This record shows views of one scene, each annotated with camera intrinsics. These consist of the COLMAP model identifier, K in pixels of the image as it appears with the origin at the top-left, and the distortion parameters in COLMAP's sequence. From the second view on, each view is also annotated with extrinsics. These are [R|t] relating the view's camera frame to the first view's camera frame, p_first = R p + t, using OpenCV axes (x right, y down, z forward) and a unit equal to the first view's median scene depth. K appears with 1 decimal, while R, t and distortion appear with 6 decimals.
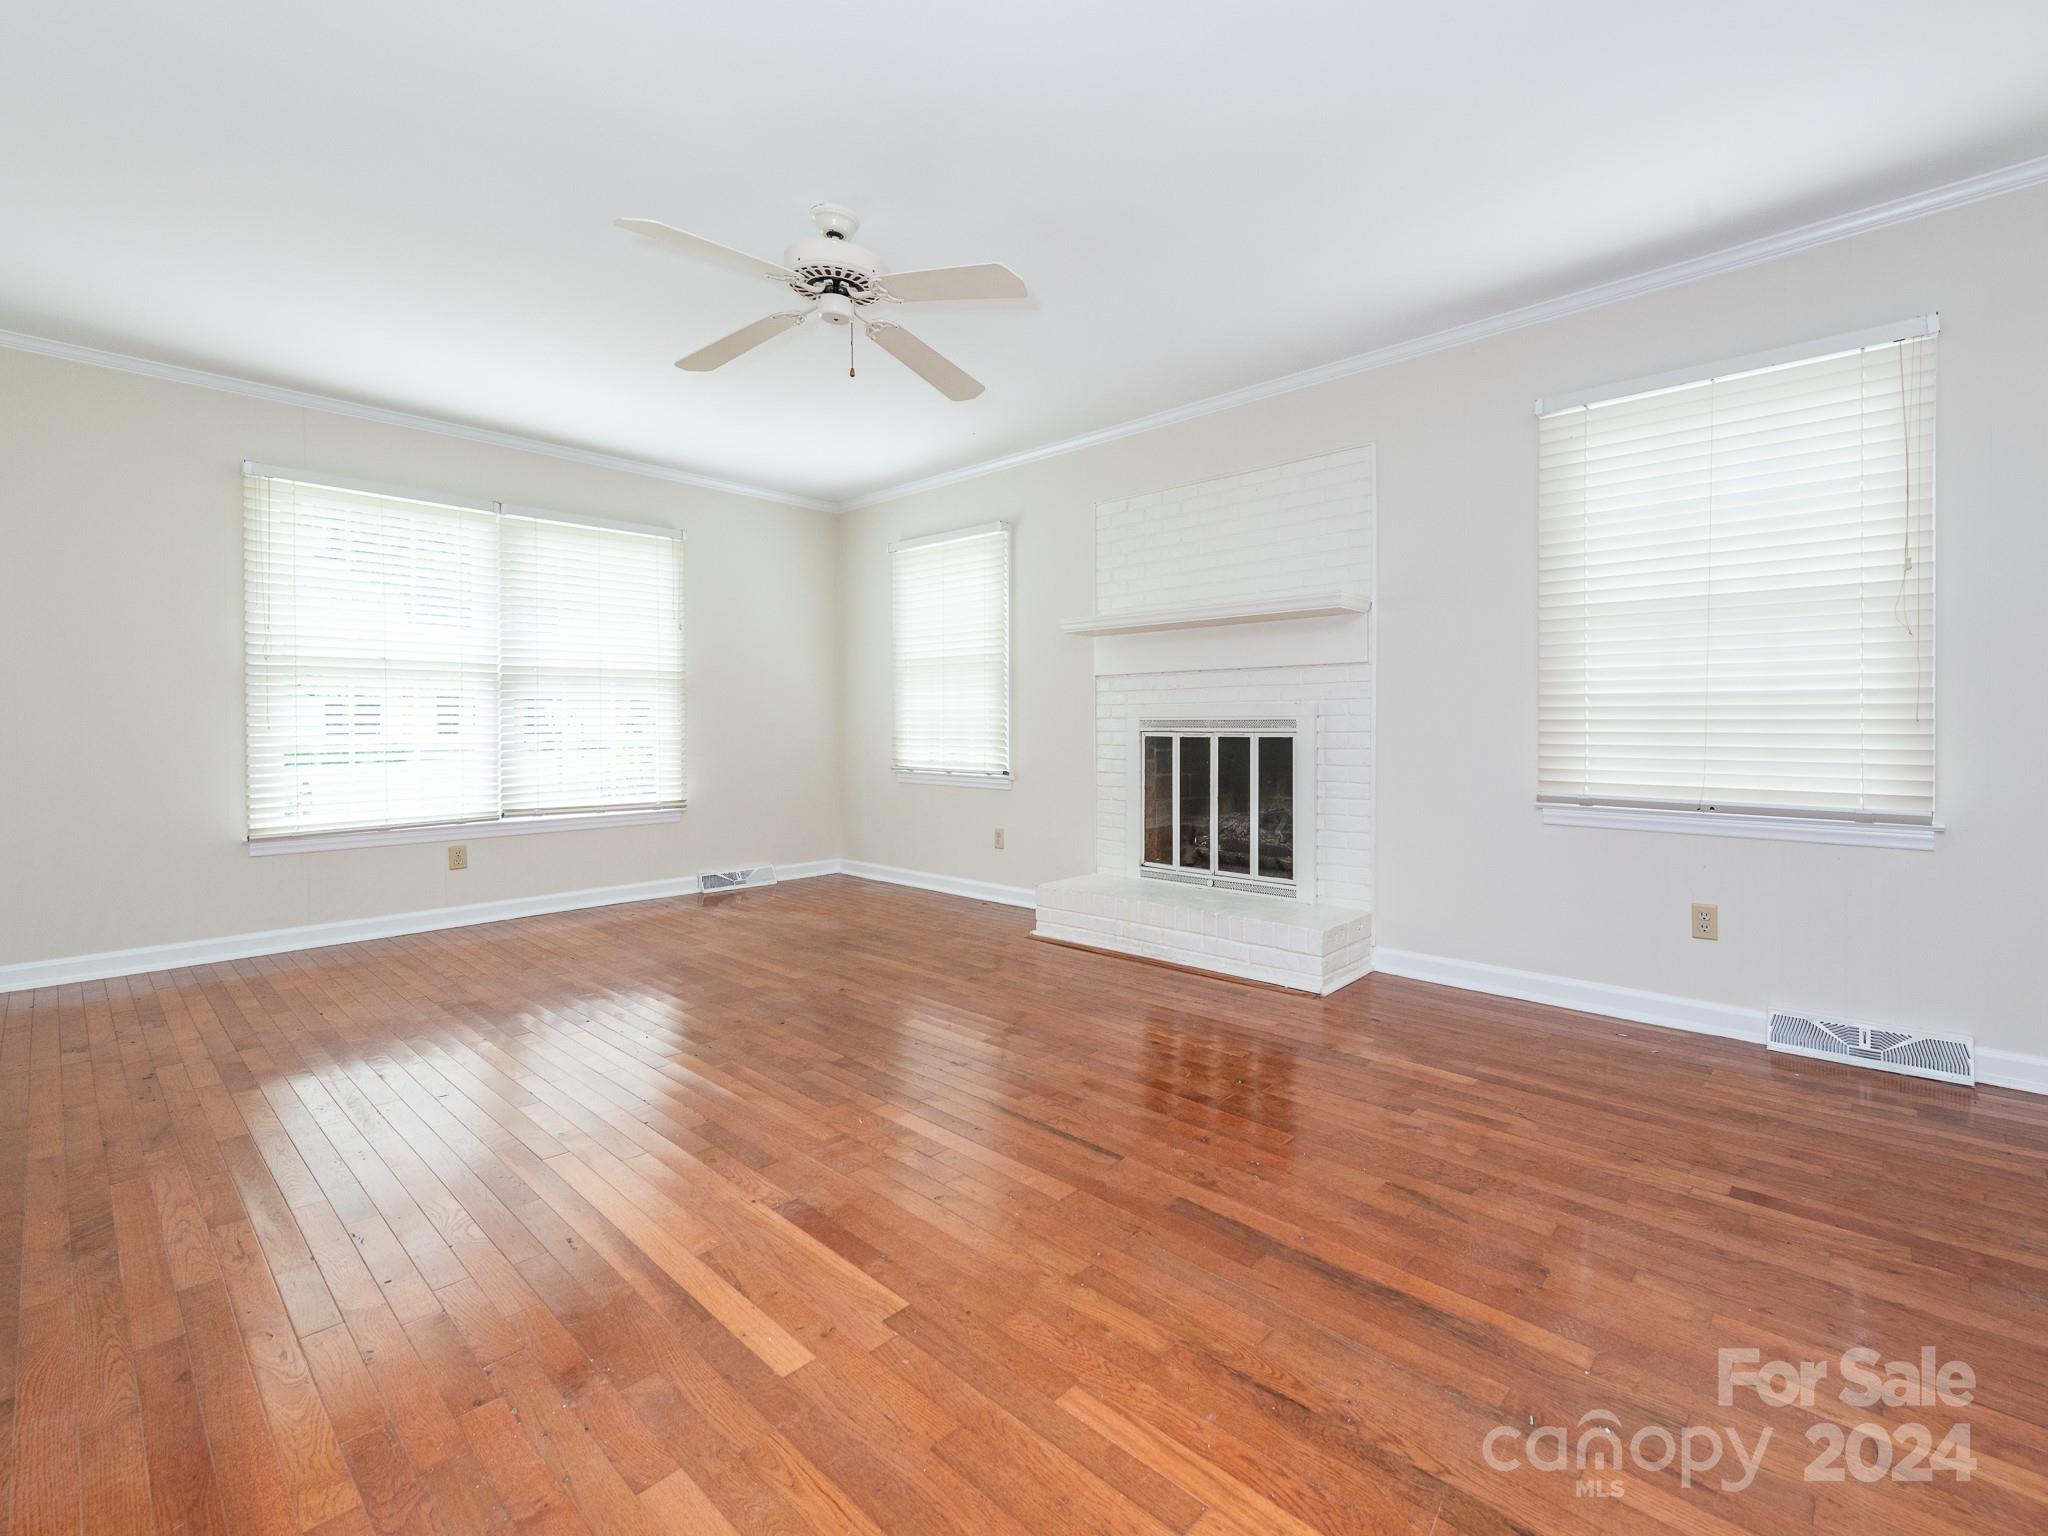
lens RADIAL K [[842.7, 0, 1013.9], [0, 842.7, 760.5], [0, 0, 1]] dist [0.000334, 0.000114]
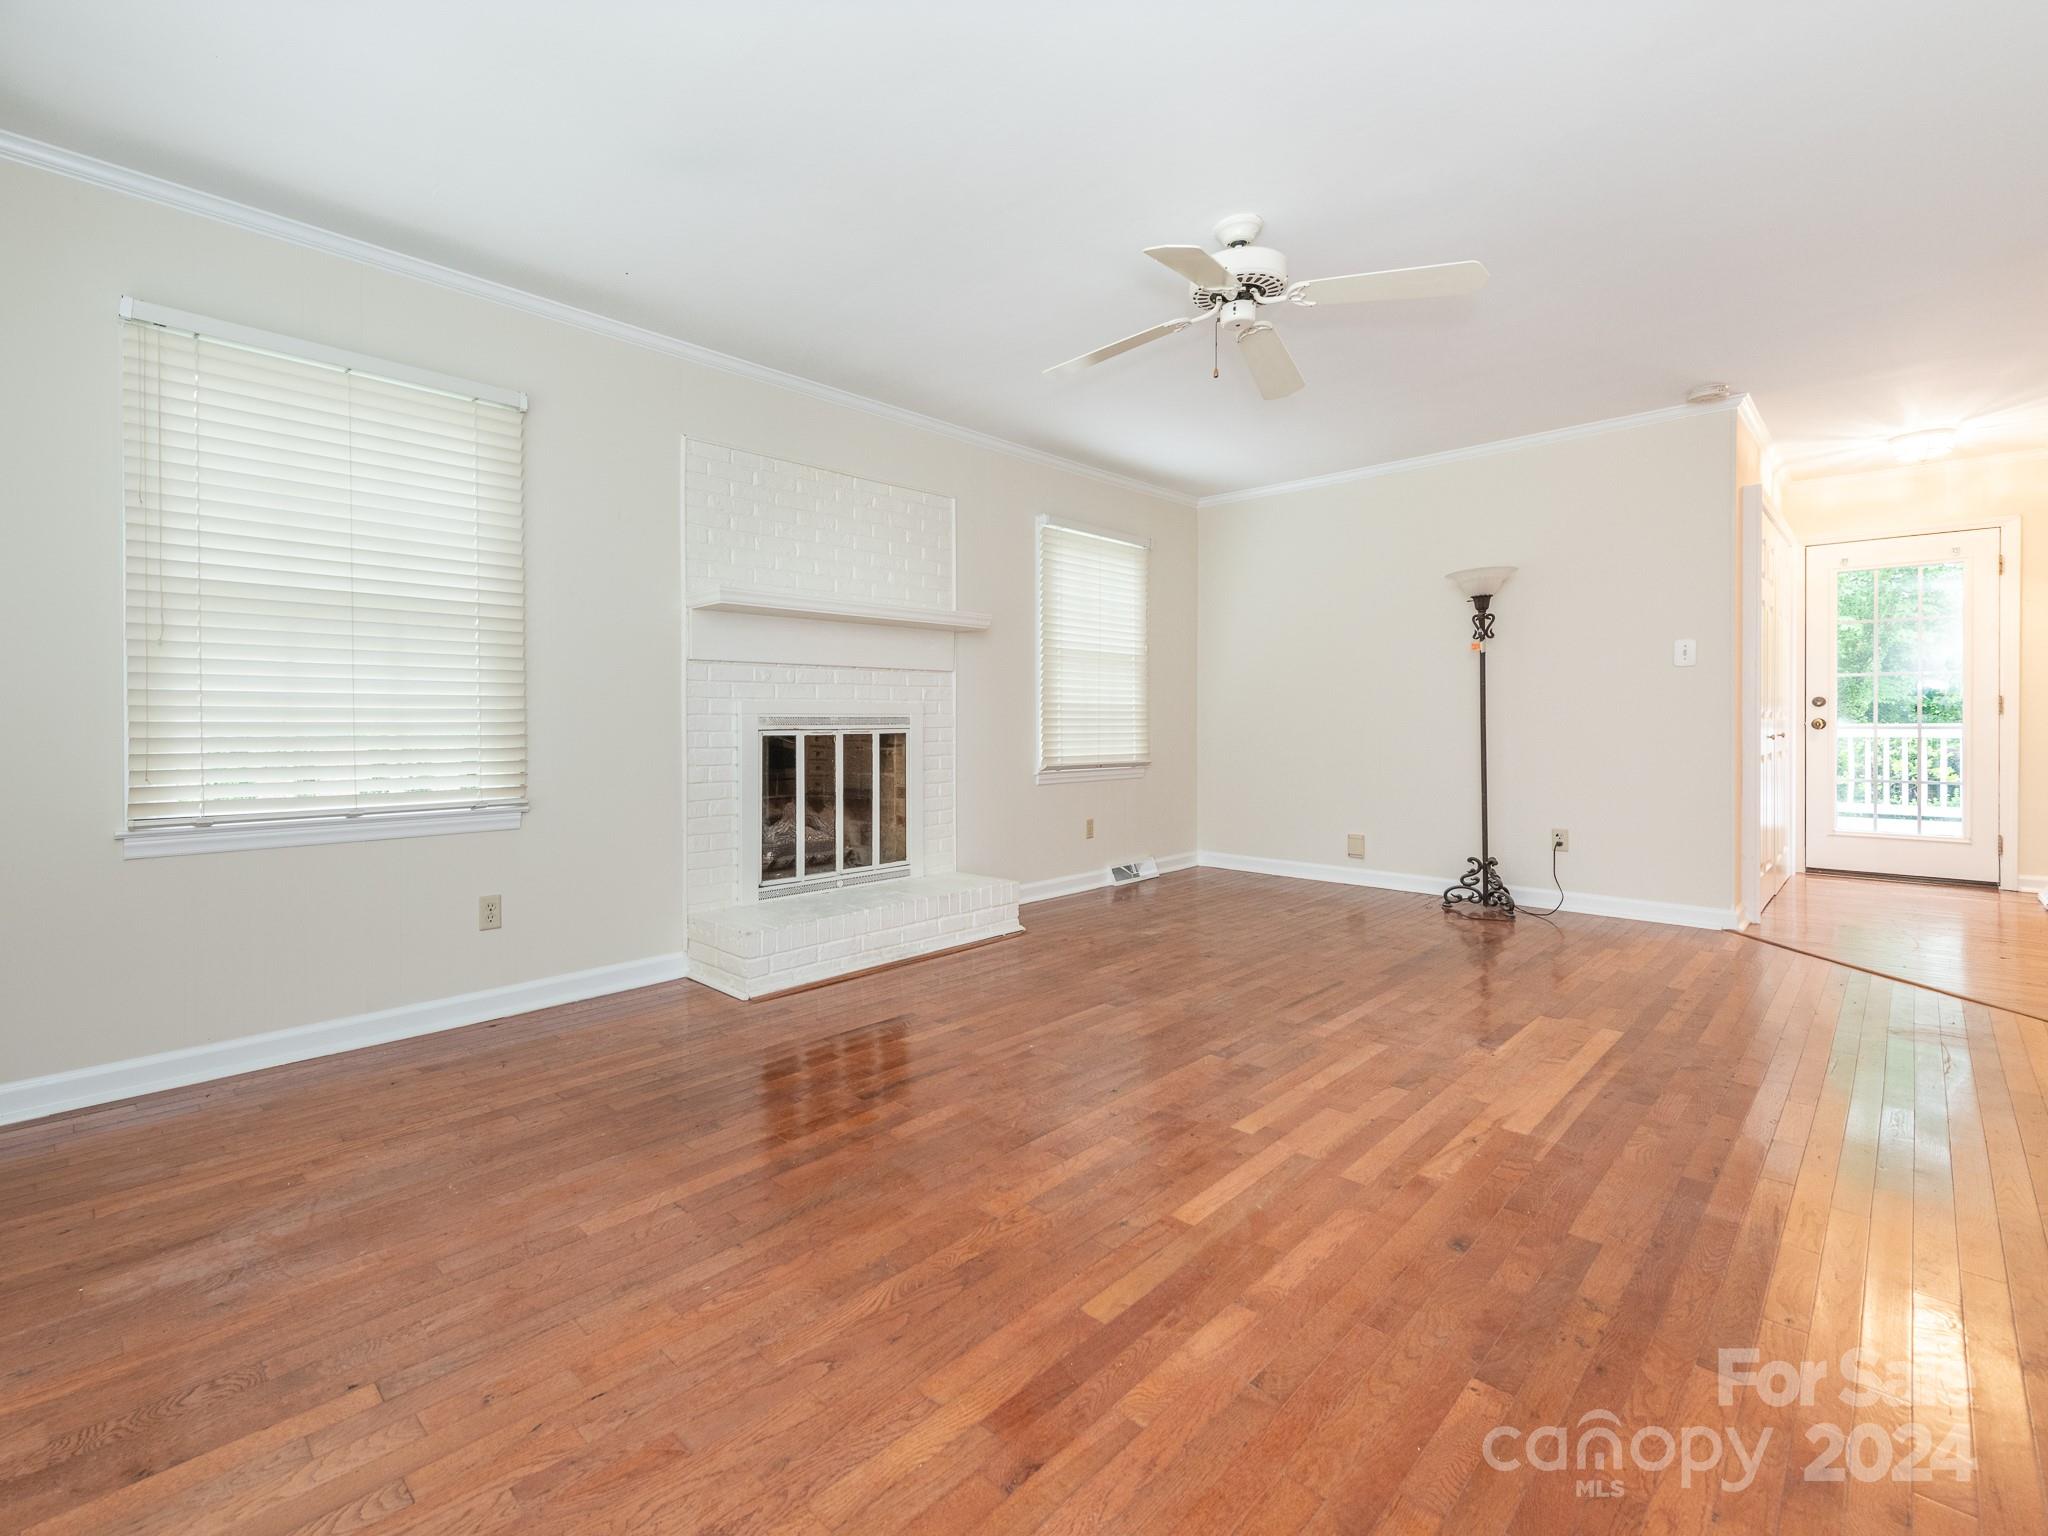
lens RADIAL K [[913.8, 0, 991.9], [0, 913.8, 764.4], [0, 0, 1]] dist [-0.002346, -0.000327]
pose [[0.057266, -0.041350, 0.997502, -0.831076], [0.051976, 0.997910, 0.038383, -0.025214], [-0.997005, 0.049648, 0.059295, 0.773813]]
